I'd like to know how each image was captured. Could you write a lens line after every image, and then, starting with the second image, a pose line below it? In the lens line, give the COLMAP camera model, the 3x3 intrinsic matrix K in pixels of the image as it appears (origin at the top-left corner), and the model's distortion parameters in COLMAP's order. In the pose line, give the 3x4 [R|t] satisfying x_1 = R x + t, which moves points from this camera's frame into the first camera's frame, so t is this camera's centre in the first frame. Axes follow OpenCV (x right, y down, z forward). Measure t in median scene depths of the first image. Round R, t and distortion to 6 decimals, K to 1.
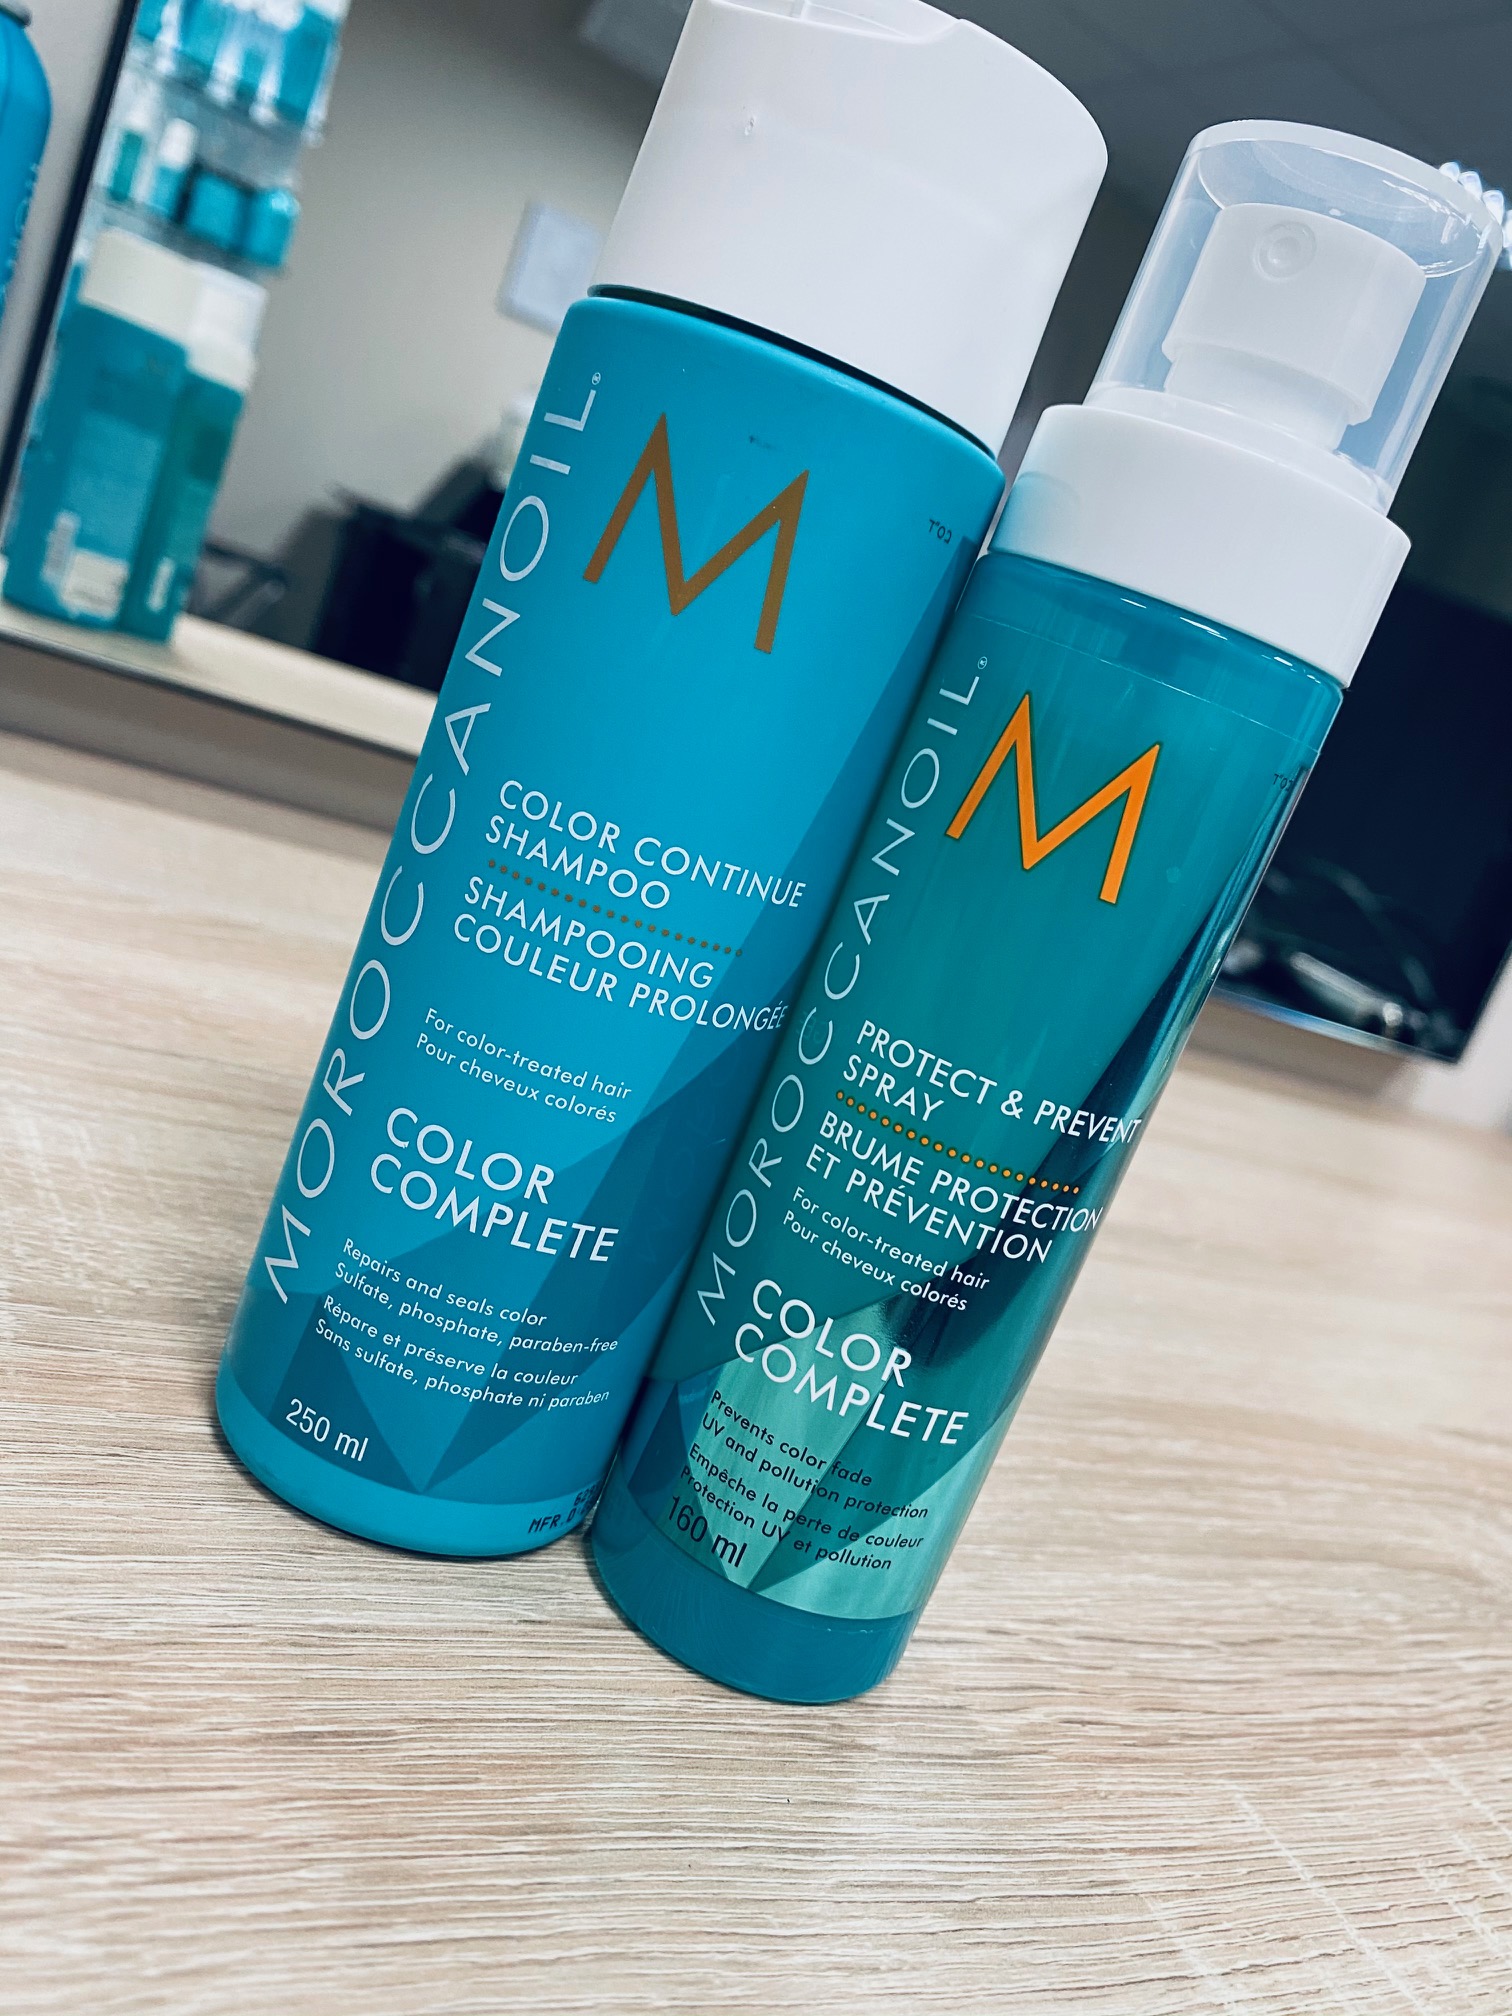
lens RADIAL K [[1583.7, 0, 764.8], [0, 1583.7, 1007.7], [0, 0, 1]] dist [-0.013557, 0.000920]
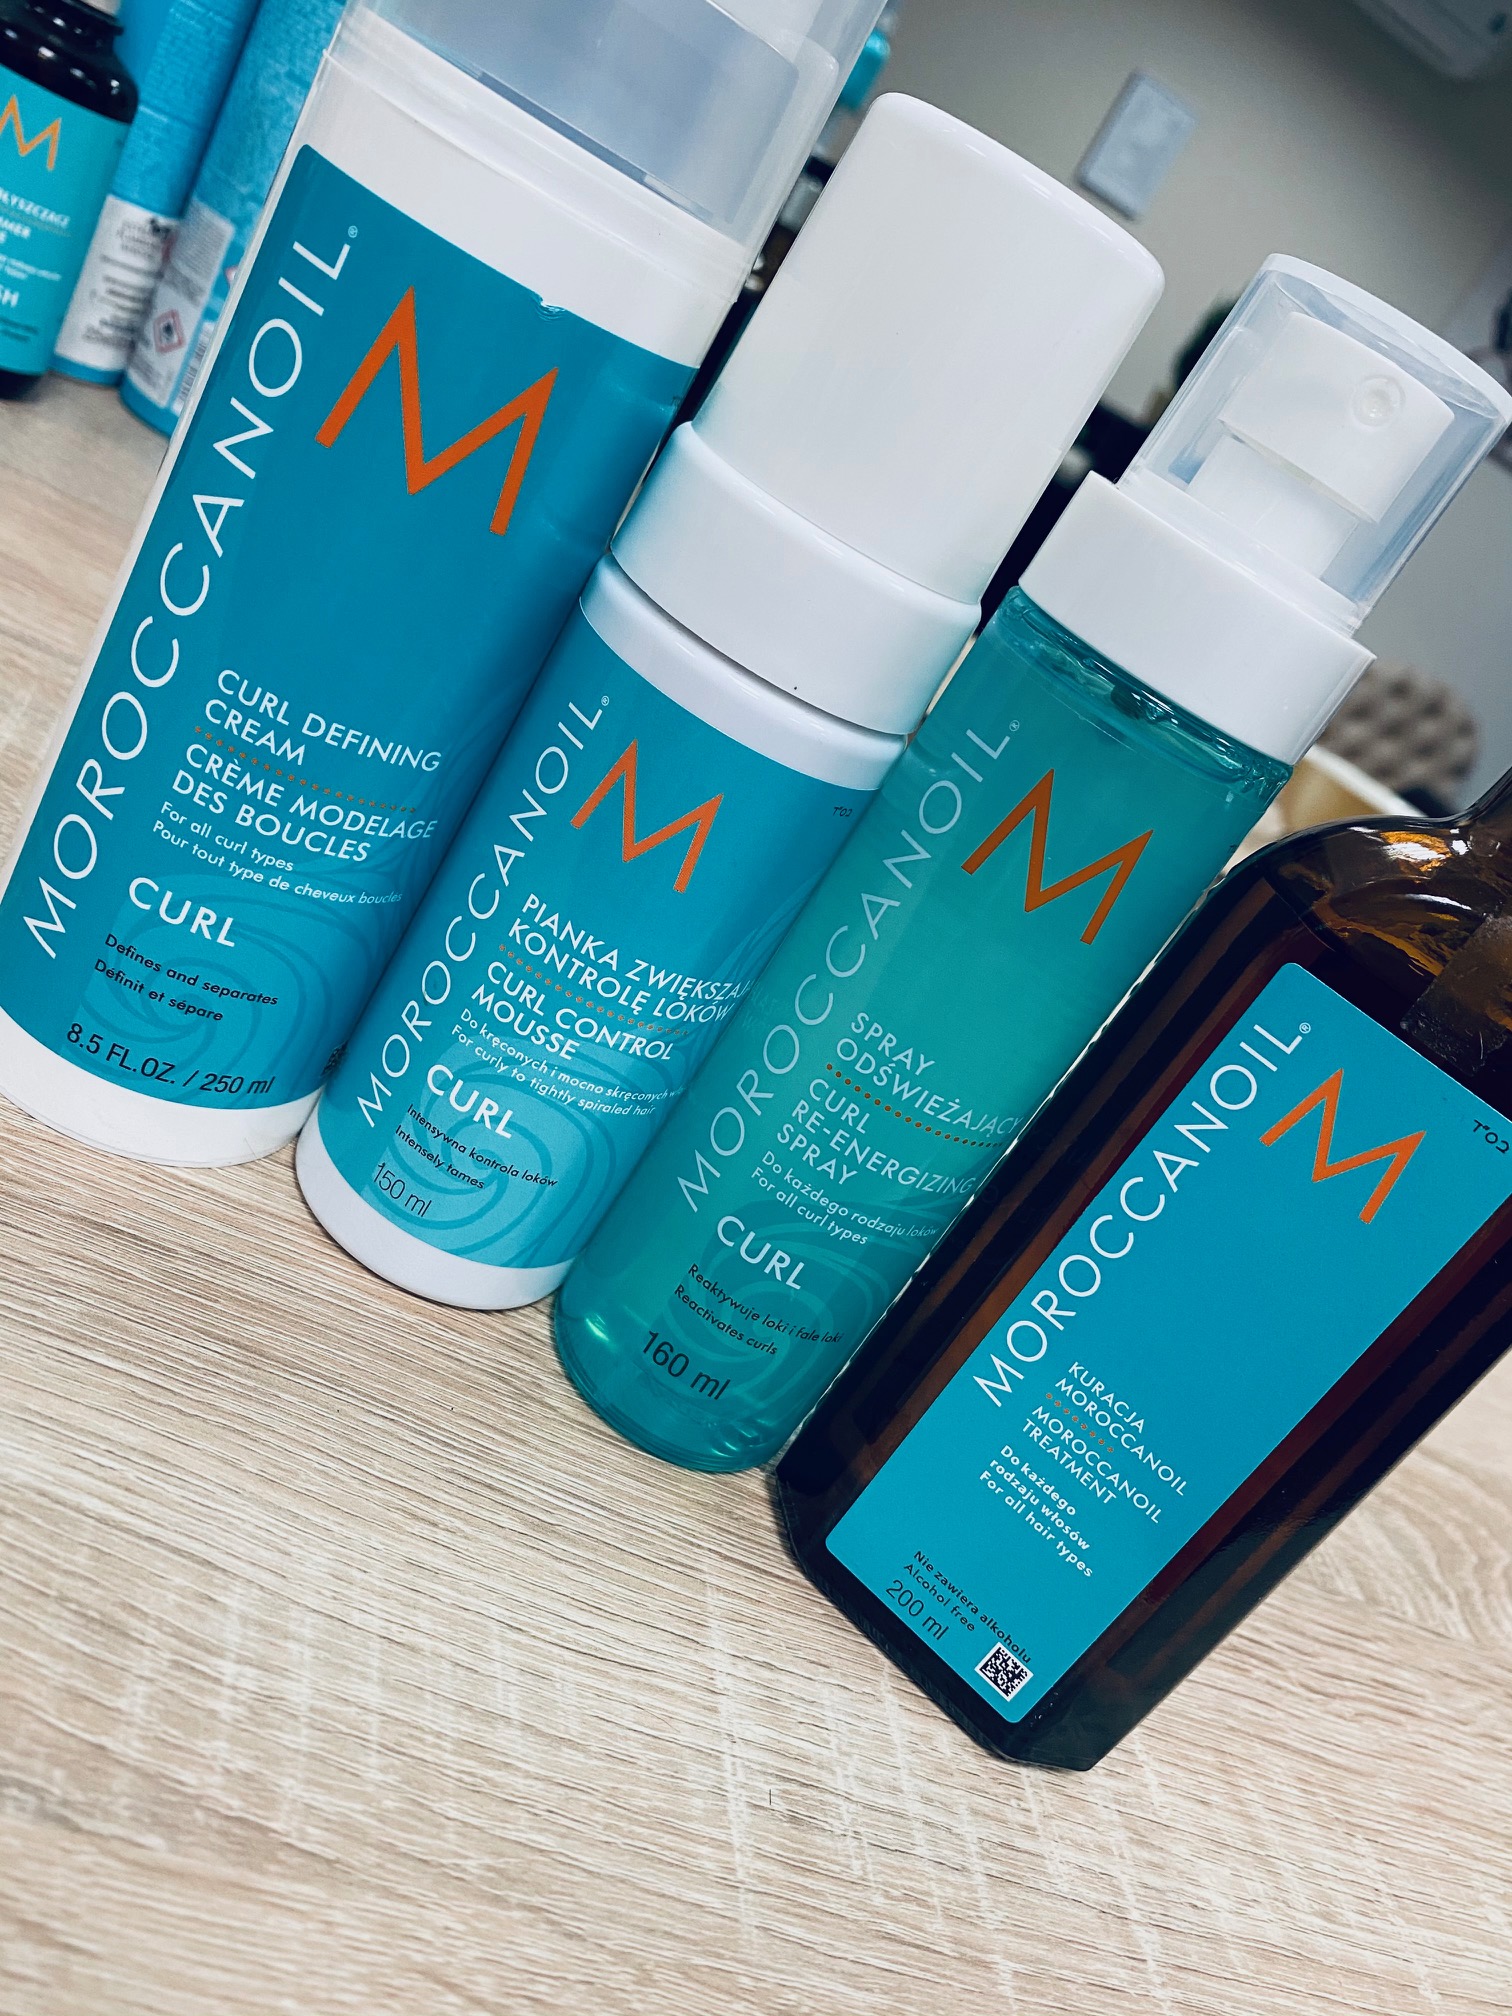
lens RADIAL K [[1583.7, 0, 766.1], [0, 1583.7, 1034.4], [0, 0, 1]] dist [-0.013557, 0.000920]
pose [[0.933171, 0.265038, -0.242789, 0.471130], [-0.242609, 0.962847, 0.118600, -0.006452], [0.265202, -0.051771, 0.962802, -0.153459]]
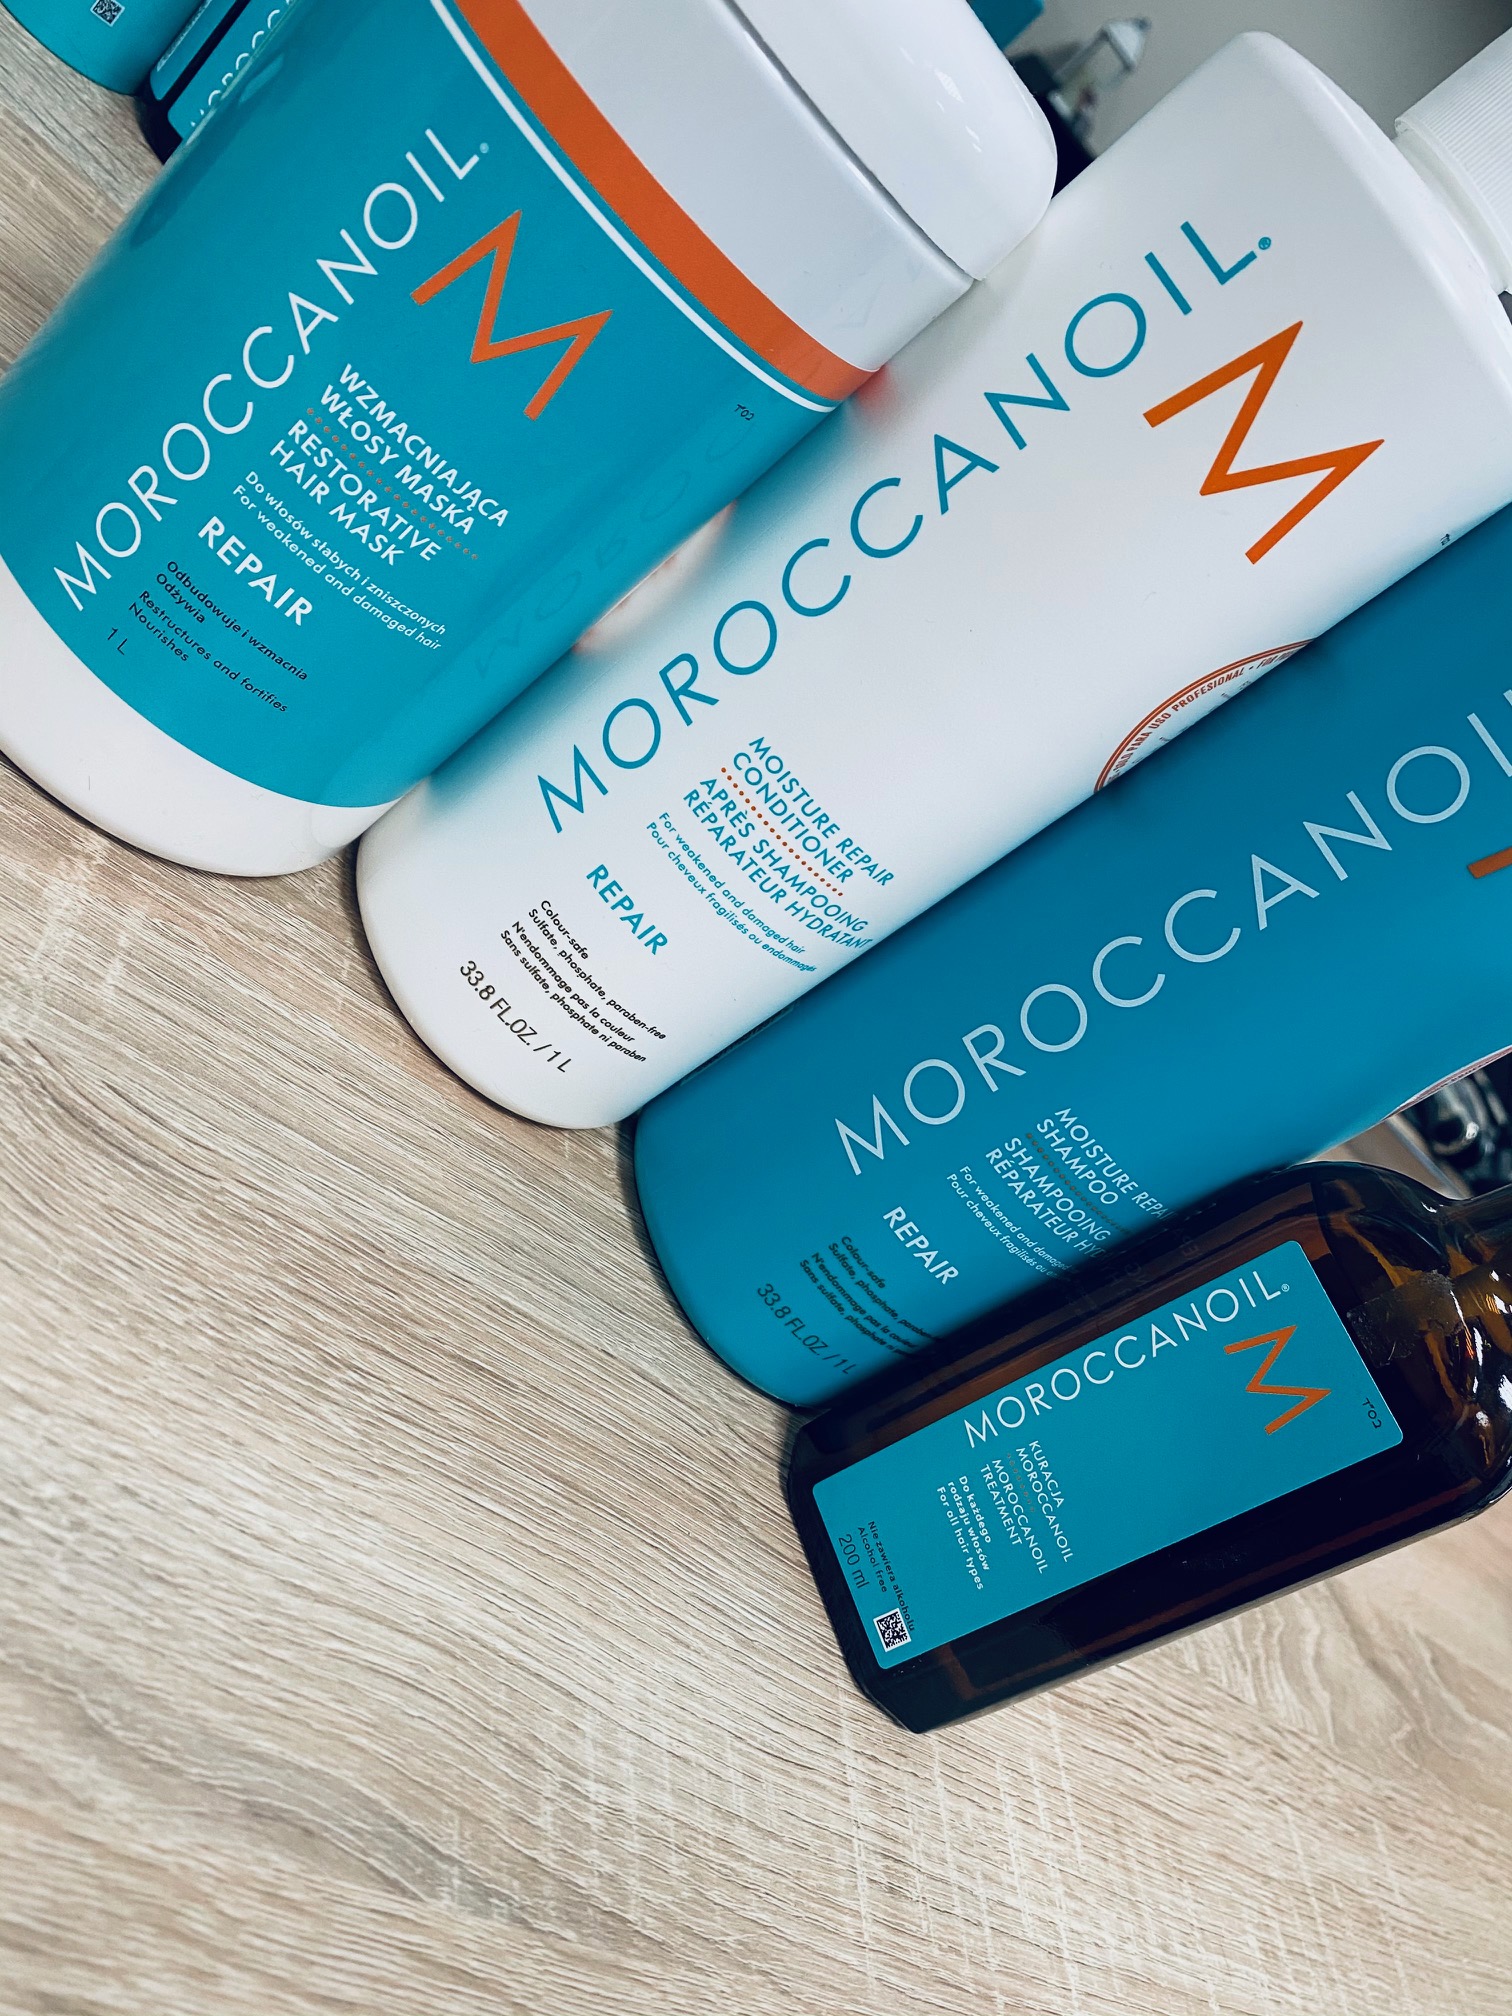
lens RADIAL K [[1583.7, 0, 739.9], [0, 1583.7, 1006.9], [0, 0, 1]] dist [-0.013557, 0.000920]
pose [[0.844698, 0.534366, -0.030627, -0.179898], [-0.511567, 0.822842, 0.247448, -0.381684], [0.157429, -0.193351, 0.968417, -0.482245]]
